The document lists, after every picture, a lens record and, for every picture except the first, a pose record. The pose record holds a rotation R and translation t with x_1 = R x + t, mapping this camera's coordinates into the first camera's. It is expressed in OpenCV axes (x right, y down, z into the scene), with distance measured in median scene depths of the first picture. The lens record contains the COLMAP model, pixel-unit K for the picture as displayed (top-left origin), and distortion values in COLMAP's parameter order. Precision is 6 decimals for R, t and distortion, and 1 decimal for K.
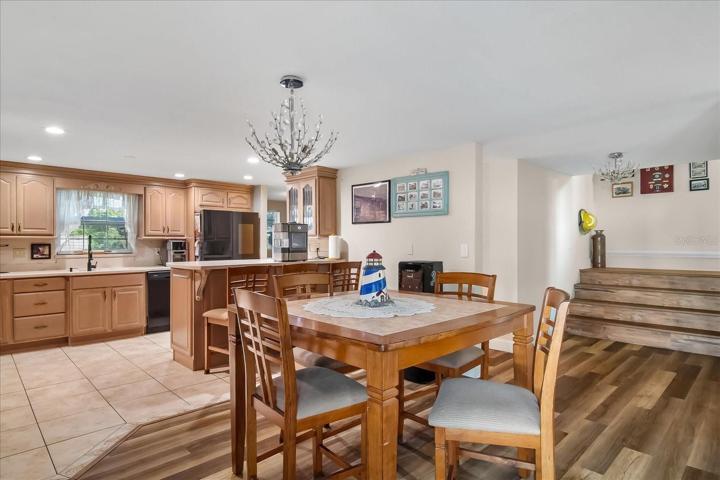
lens RADIAL K [[400.0, 0, 358.5], [0, 400.0, 240.5], [0, 0, 1]] dist [0.001539, 0.000773]
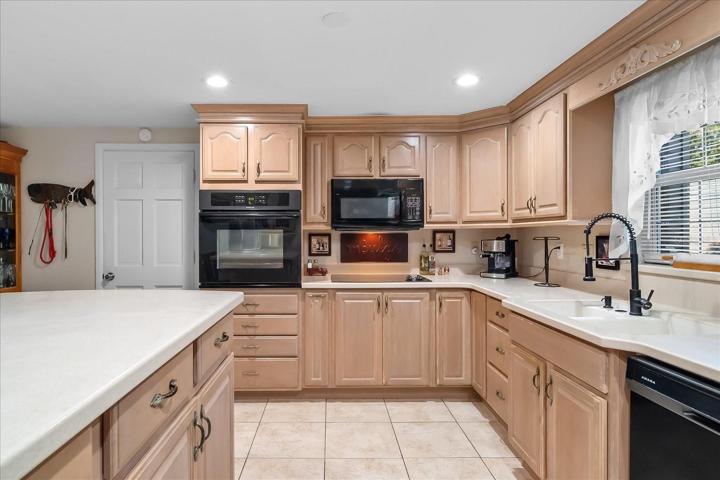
lens RADIAL K [[423.5, 0, 338.1], [0, 423.5, 241.1], [0, 0, 1]] dist [0.007893, 0.000640]
pose [[-0.691397, 0.015855, -0.722301, -0.221931], [0.007191, 0.999861, 0.015064, 0.004695], [0.722439, 0.005221, -0.691415, 1.085763]]
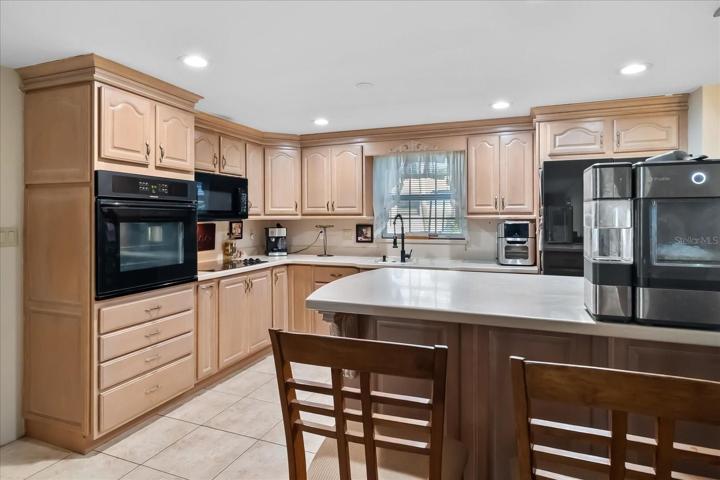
lens RADIAL K [[400.0, 0, 368.7], [0, 400.0, 220.4], [0, 0, 1]] dist [0.001539, 0.000773]
pose [[0.428591, 0.008487, -0.903459, -0.022199], [0.002975, 0.999937, 0.010805, -0.009383], [0.903494, -0.007318, 0.428538, 0.630179]]
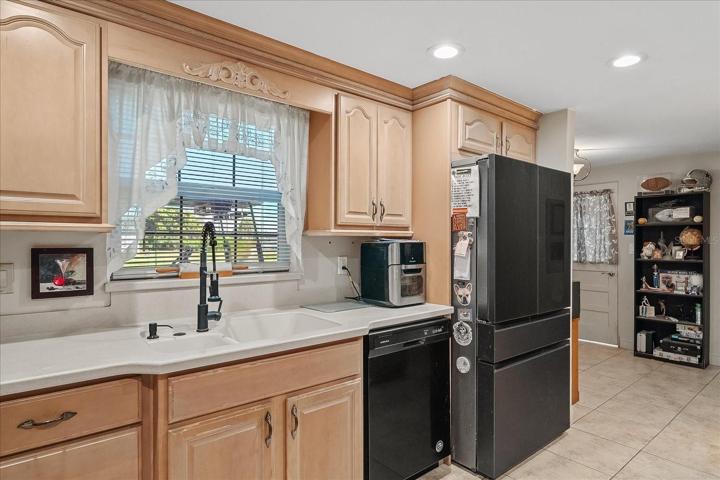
lens RADIAL K [[400.0, 0, 363.5], [0, 400.0, 242.3], [0, 0, 1]] dist [0.001539, 0.000773]
pose [[0.997194, 0.004199, -0.074737, -0.522123], [-0.004144, 0.999991, 0.000889, 0.002449], [0.074740, -0.000577, 0.997203, 0.688180]]
